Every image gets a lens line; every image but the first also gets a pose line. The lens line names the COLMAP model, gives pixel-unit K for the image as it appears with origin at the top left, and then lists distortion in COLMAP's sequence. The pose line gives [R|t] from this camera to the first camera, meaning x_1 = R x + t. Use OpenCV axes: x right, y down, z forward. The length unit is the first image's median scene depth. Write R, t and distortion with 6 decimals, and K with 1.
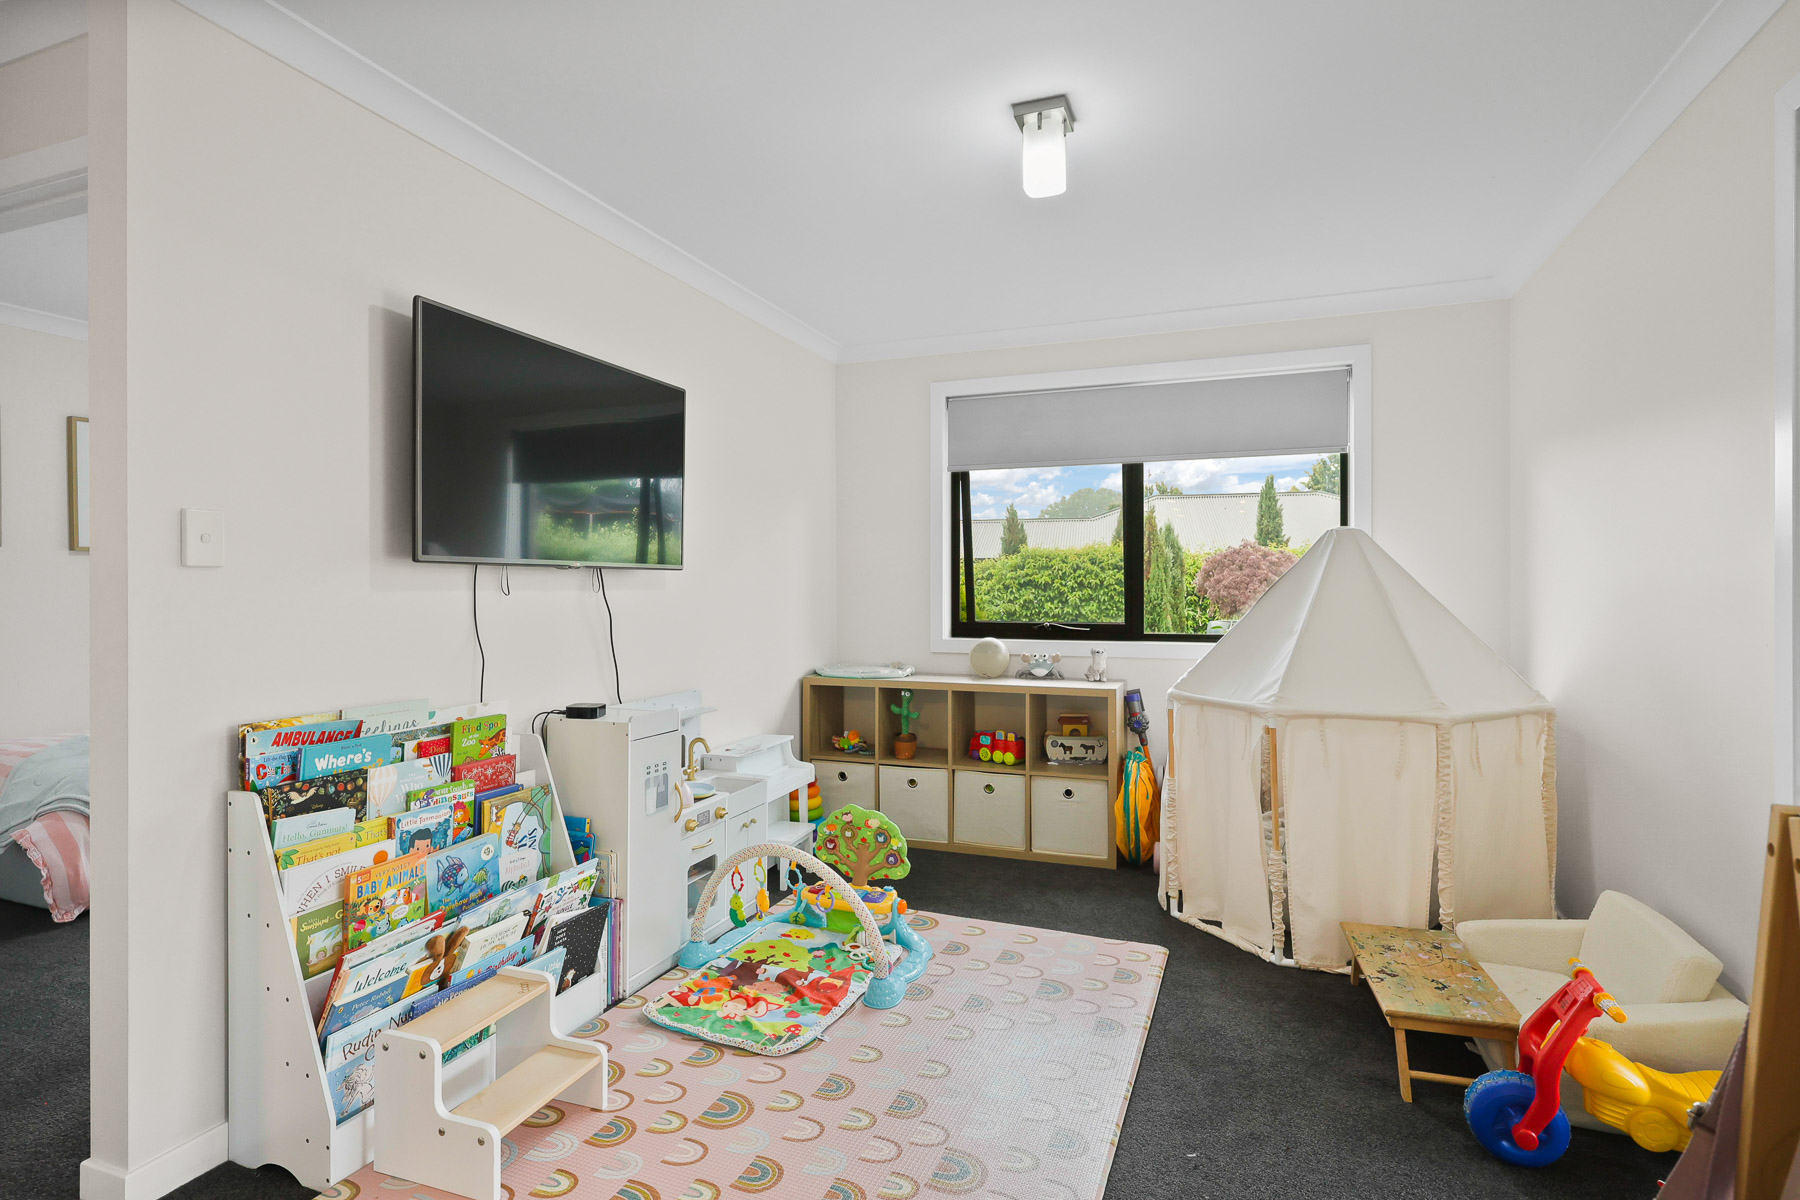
lens RADIAL K [[912.9, 0, 894.9], [0, 912.9, 586.5], [0, 0, 1]] dist [0.004787, 0.000576]
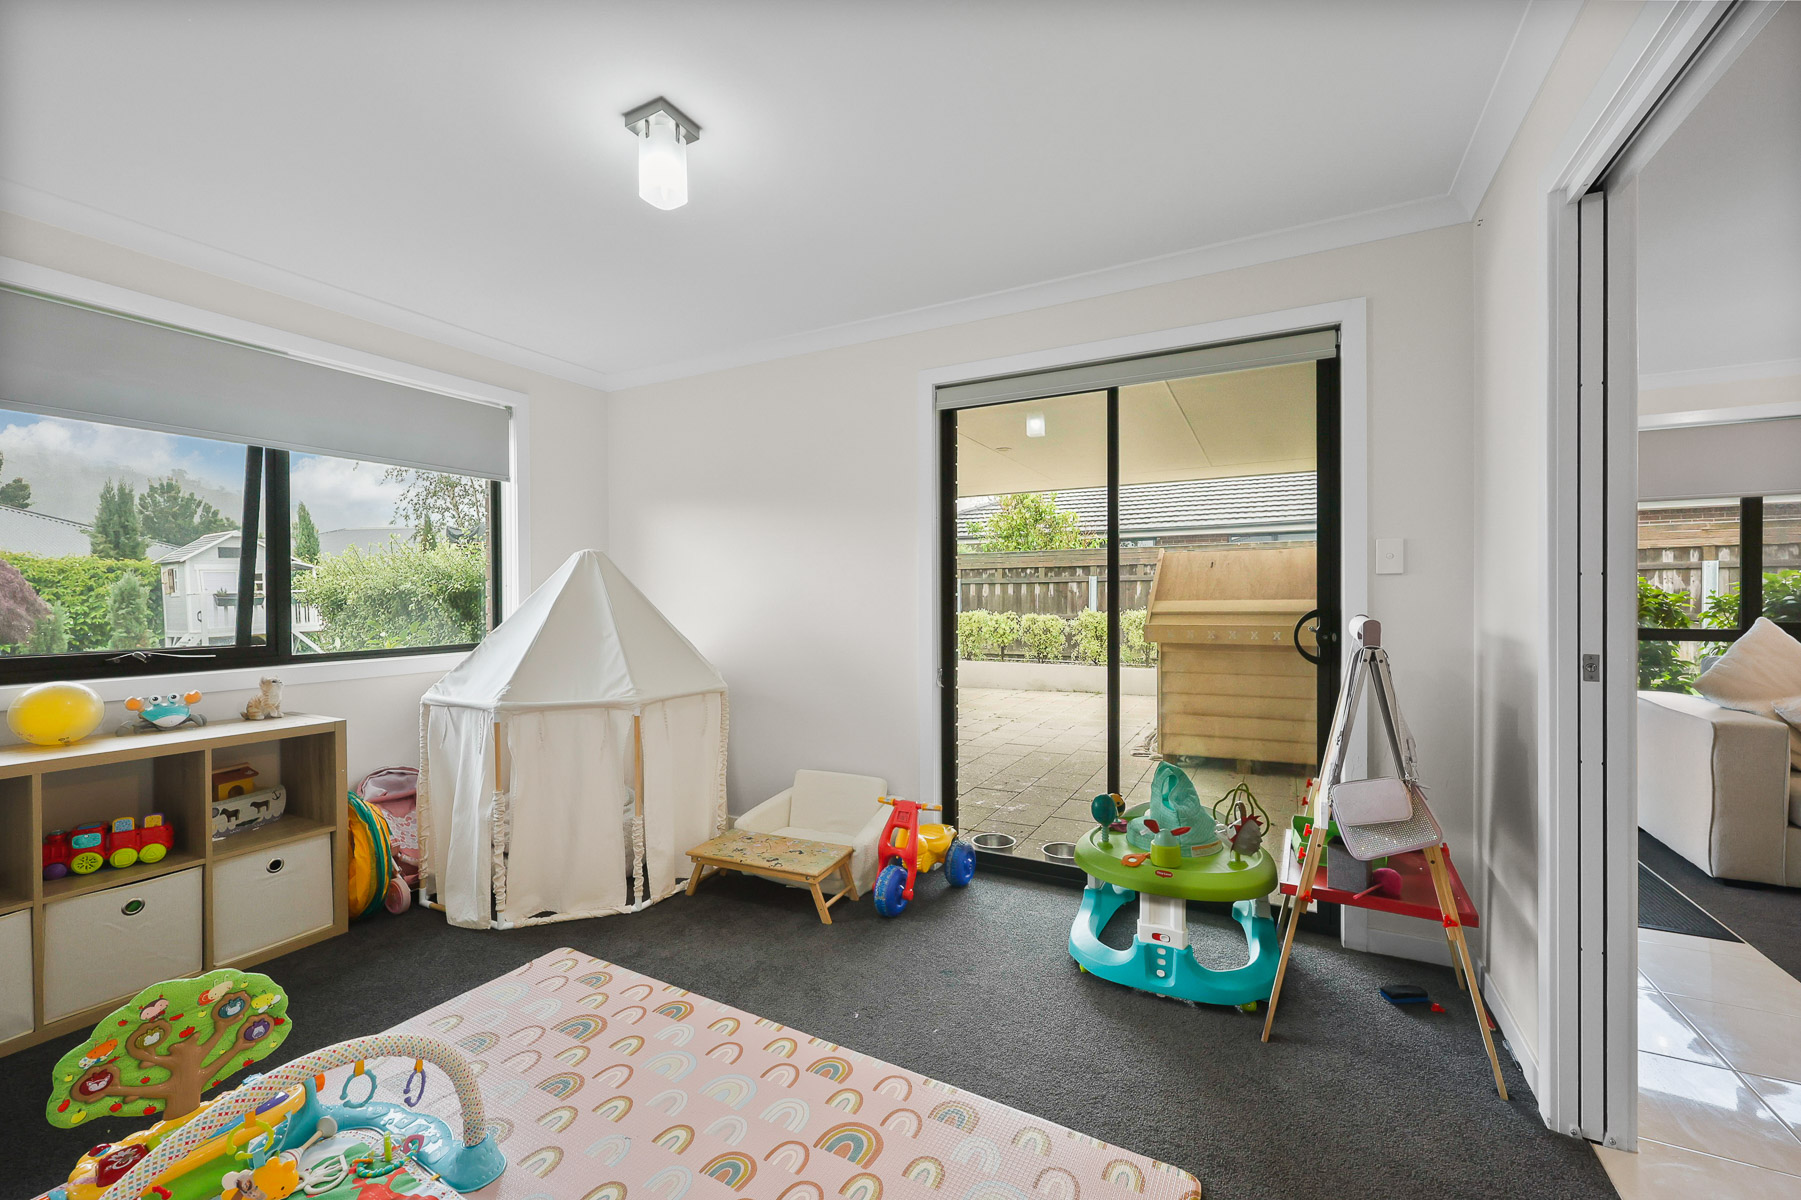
lens RADIAL K [[735.6, 0, 884.3], [0, 735.6, 610.4], [0, 0, 1]] dist [0.002454, 0.000112]
pose [[0.117942, -0.017837, 0.992860, -0.350968], [0.004936, 0.999837, 0.017376, 0.001061], [-0.993008, 0.002852, 0.118011, 0.392501]]
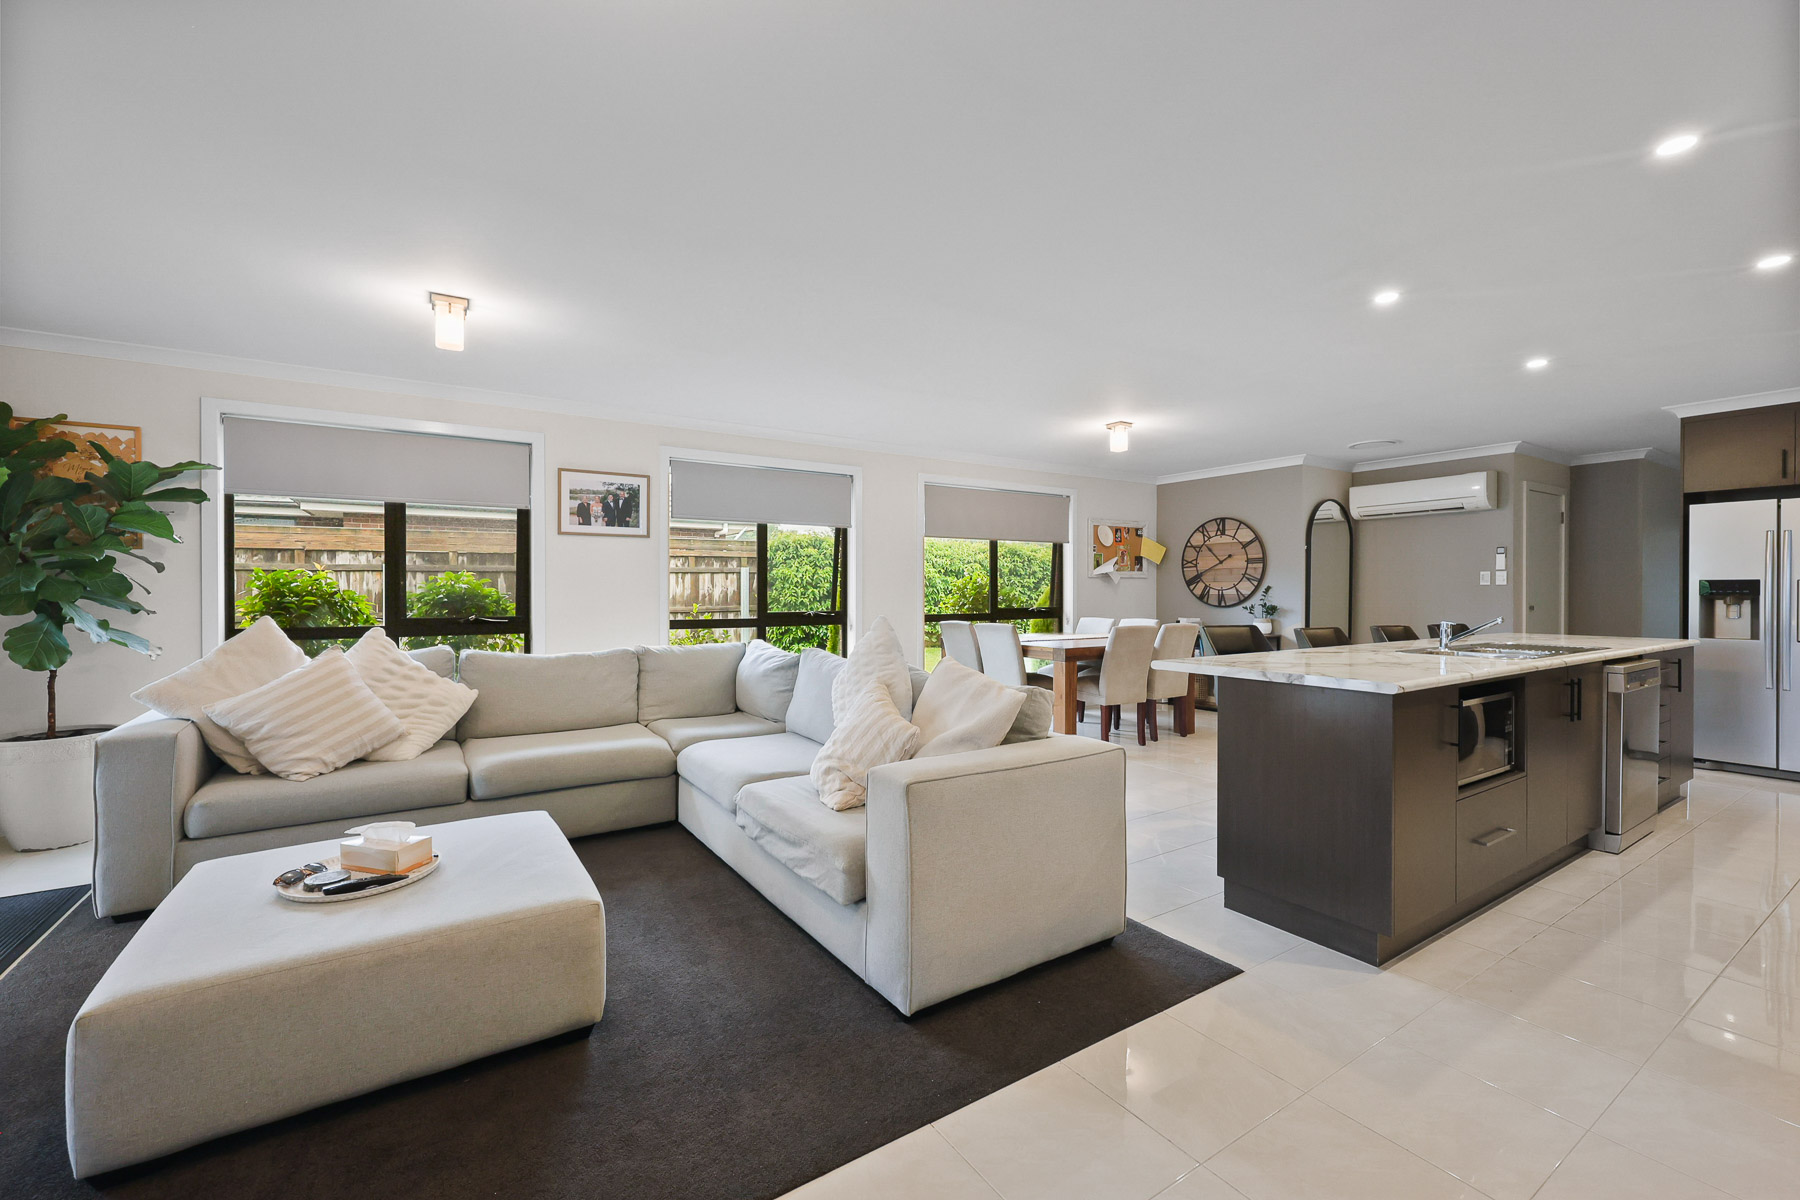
lens RADIAL K [[735.2, 0, 903.6], [0, 735.2, 594.0], [0, 0, 1]] dist [0.002454, 0.000112]
pose [[-0.822190, -0.001703, 0.569210, -0.474618], [0.000754, 0.999991, 0.004081, -0.001771], [-0.569212, 0.003784, -0.822182, -0.202669]]
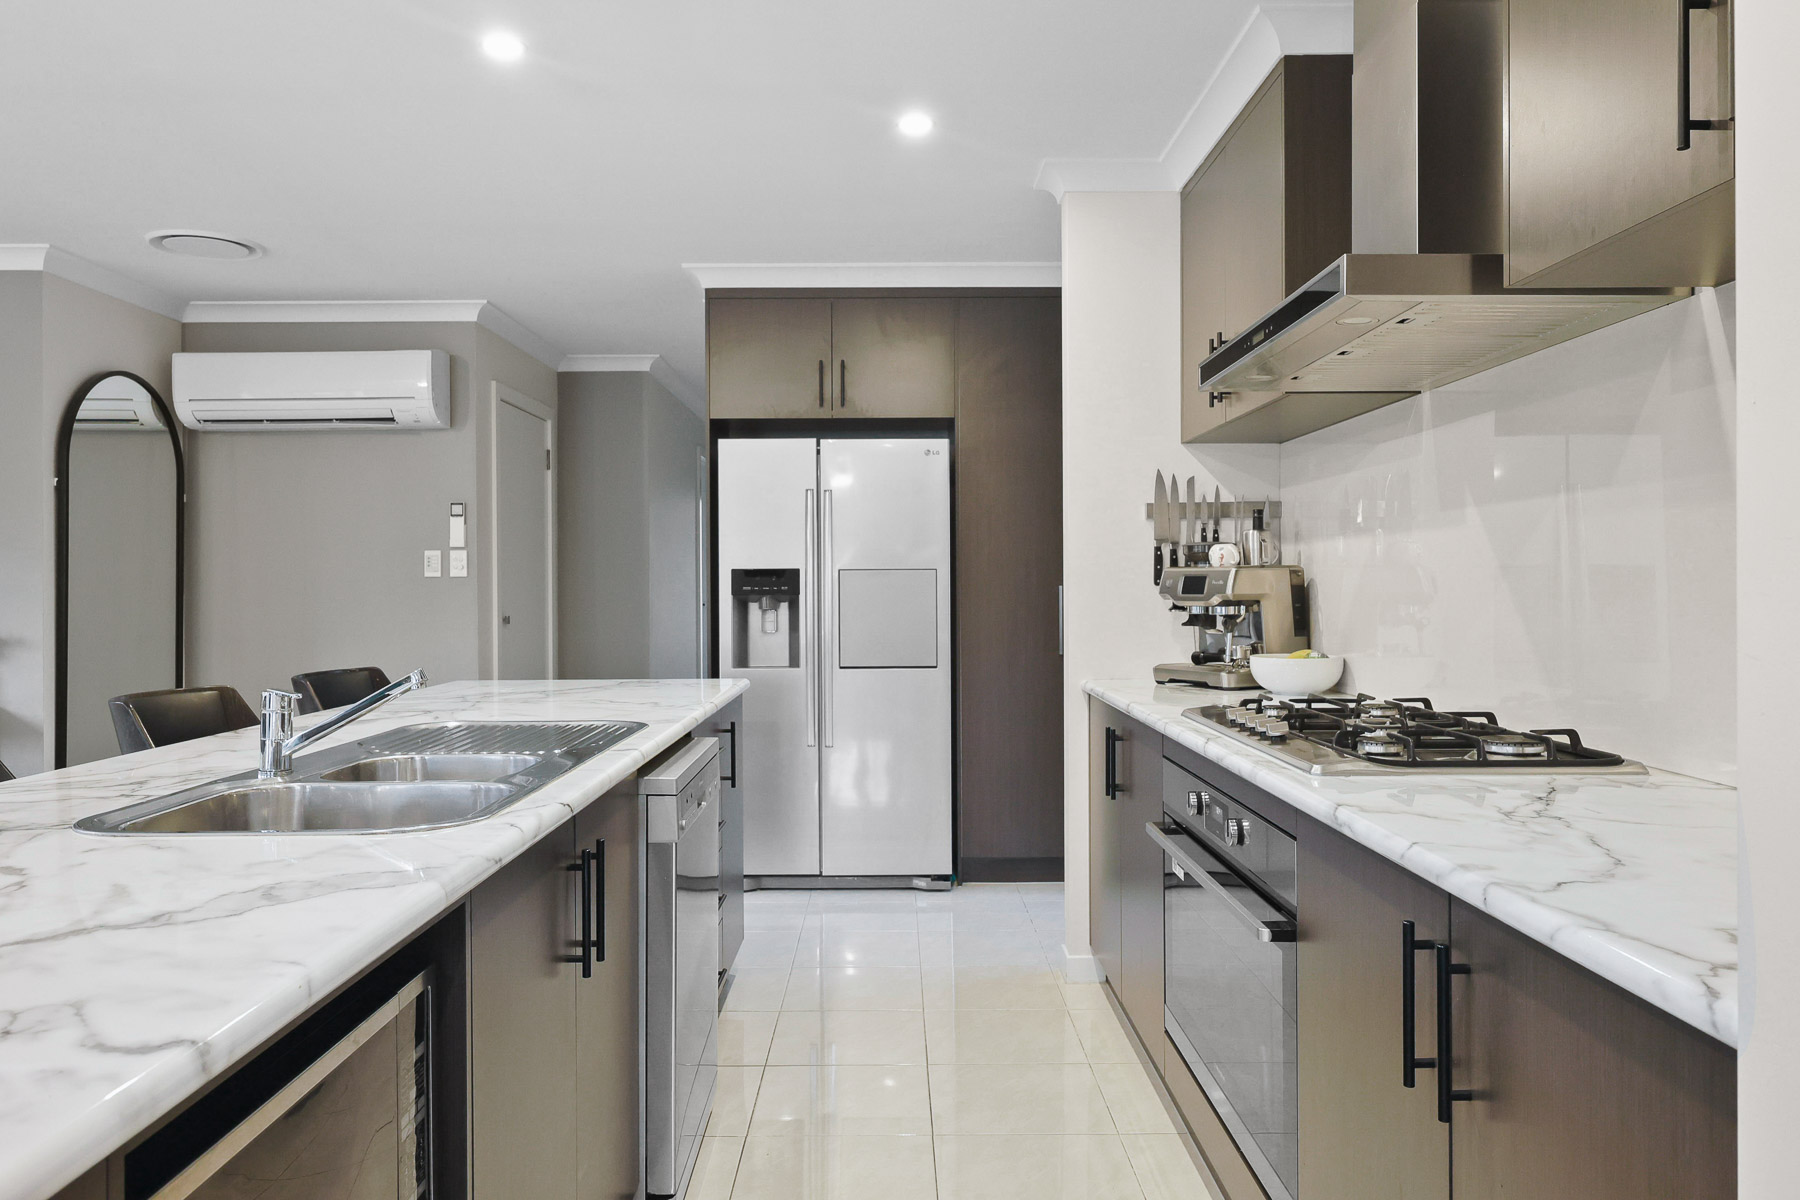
lens RADIAL K [[1260.7, 0, 893.9], [0, 1260.7, 583.3], [0, 0, 1]] dist [-0.010486, -0.006397]
pose [[-0.923249, 0.006448, -0.384147, -0.542382], [0.006682, 0.999977, 0.000726, -0.004741], [0.384143, -0.001896, -0.923272, -0.793411]]
